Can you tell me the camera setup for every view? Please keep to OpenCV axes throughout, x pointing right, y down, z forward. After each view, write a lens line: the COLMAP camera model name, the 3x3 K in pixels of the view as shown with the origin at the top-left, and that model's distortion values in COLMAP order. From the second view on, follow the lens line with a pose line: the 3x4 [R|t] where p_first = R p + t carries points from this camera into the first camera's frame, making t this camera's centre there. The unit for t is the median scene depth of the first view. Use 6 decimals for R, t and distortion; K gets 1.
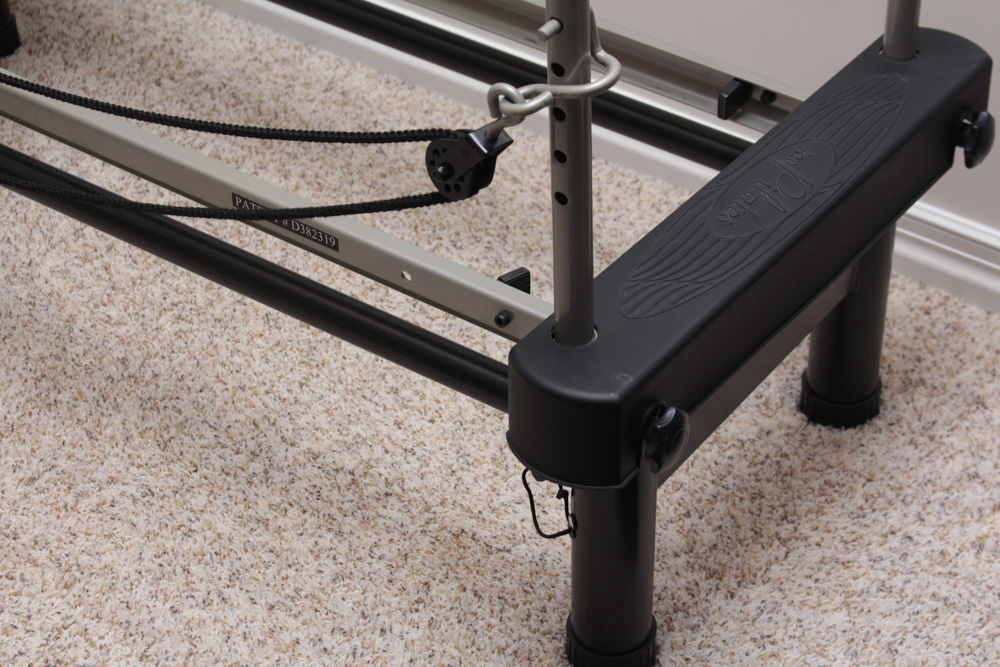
lens RADIAL K [[2186.0, 0, 501.9], [0, 2186.0, 336.3], [0, 0, 1]] dist [-0.081072, 0.000000]
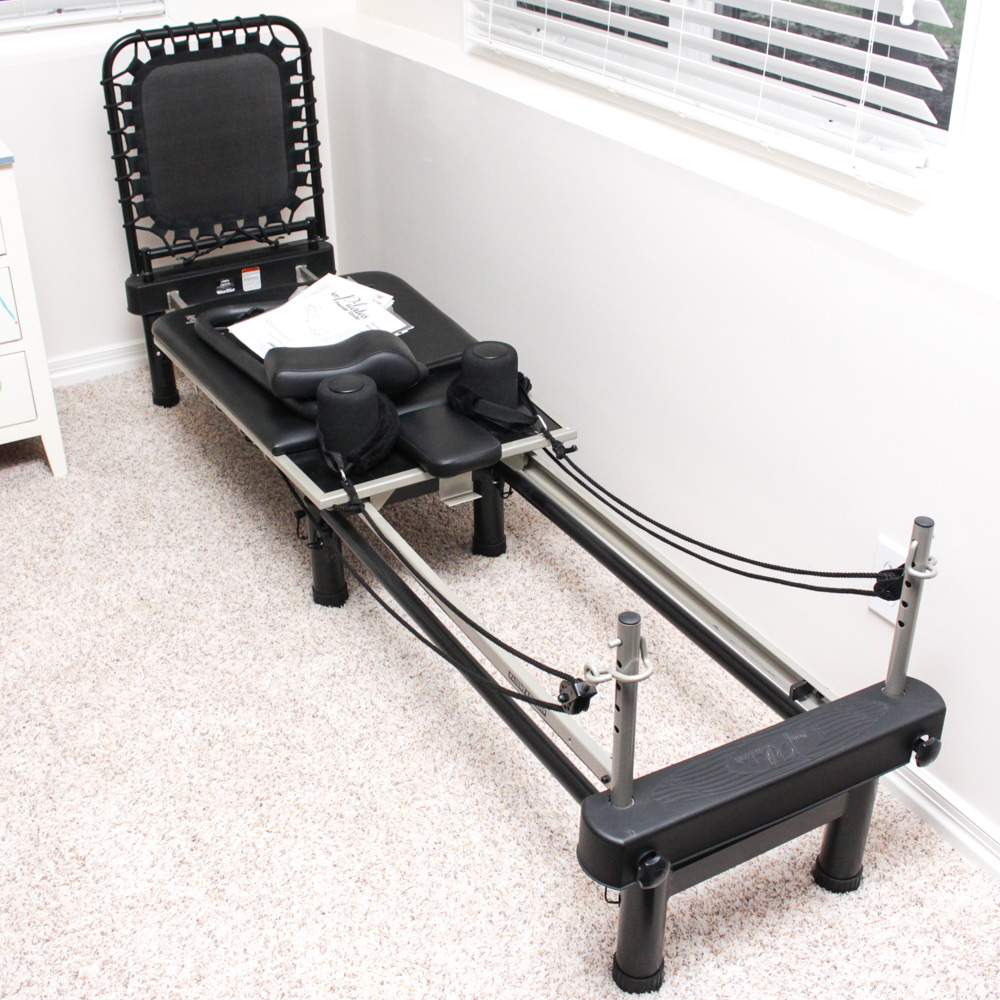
lens RADIAL K [[1290.7, 0, 499.9], [0, 1290.7, 494.4], [0, 0, 1]] dist [-0.117415, 0.000000]
pose [[0.903846, 0.217180, -0.368640, 0.232169], [-0.269177, 0.958357, -0.095374, -0.096944], [0.332575, 0.185433, 0.924667, -0.061467]]
